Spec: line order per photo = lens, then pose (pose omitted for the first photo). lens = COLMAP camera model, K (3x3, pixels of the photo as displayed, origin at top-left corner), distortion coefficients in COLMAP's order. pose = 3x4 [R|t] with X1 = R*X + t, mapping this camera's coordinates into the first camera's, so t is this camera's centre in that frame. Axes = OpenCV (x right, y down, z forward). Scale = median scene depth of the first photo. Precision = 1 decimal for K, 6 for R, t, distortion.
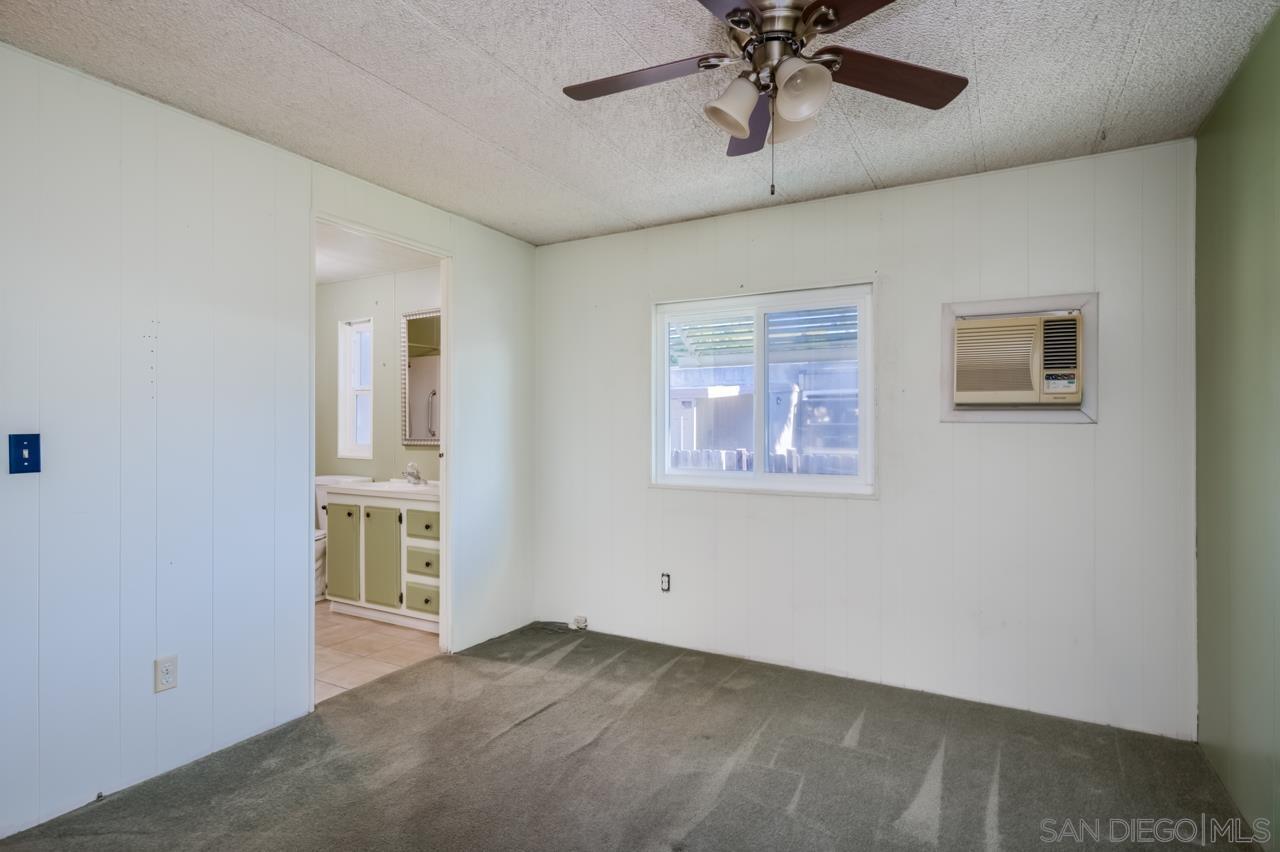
lens RADIAL K [[665.8, 0, 642.6], [0, 665.8, 421.8], [0, 0, 1]] dist [0.000804, -0.002905]
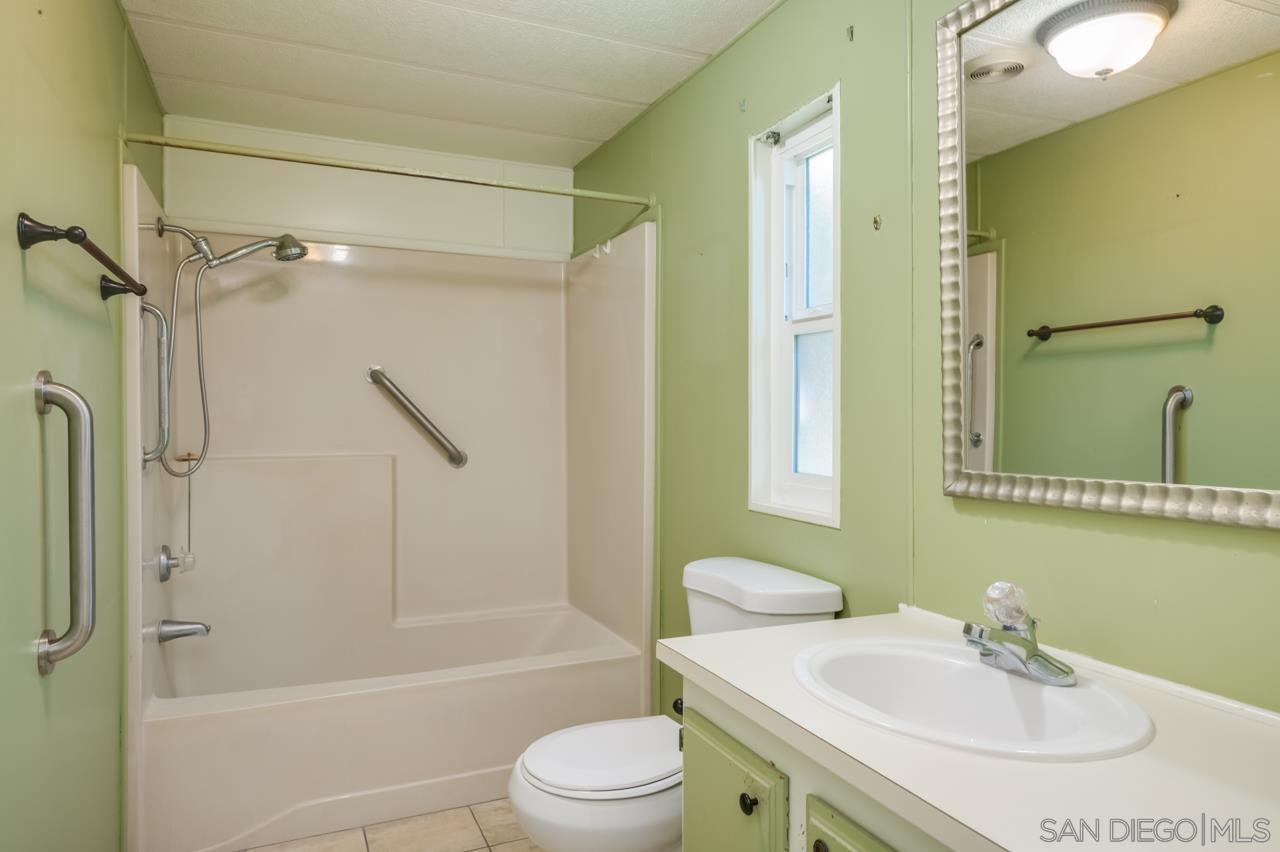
lens RADIAL K [[796.4, 0, 640.0], [0, 796.4, 421.6], [0, 0, 1]] dist [0.001033, 0.000232]
pose [[0.808604, -0.001029, -0.588353, -0.406654], [0.007332, 0.999938, 0.008329, 0.002370], [0.588308, -0.011049, 0.808561, 0.999988]]
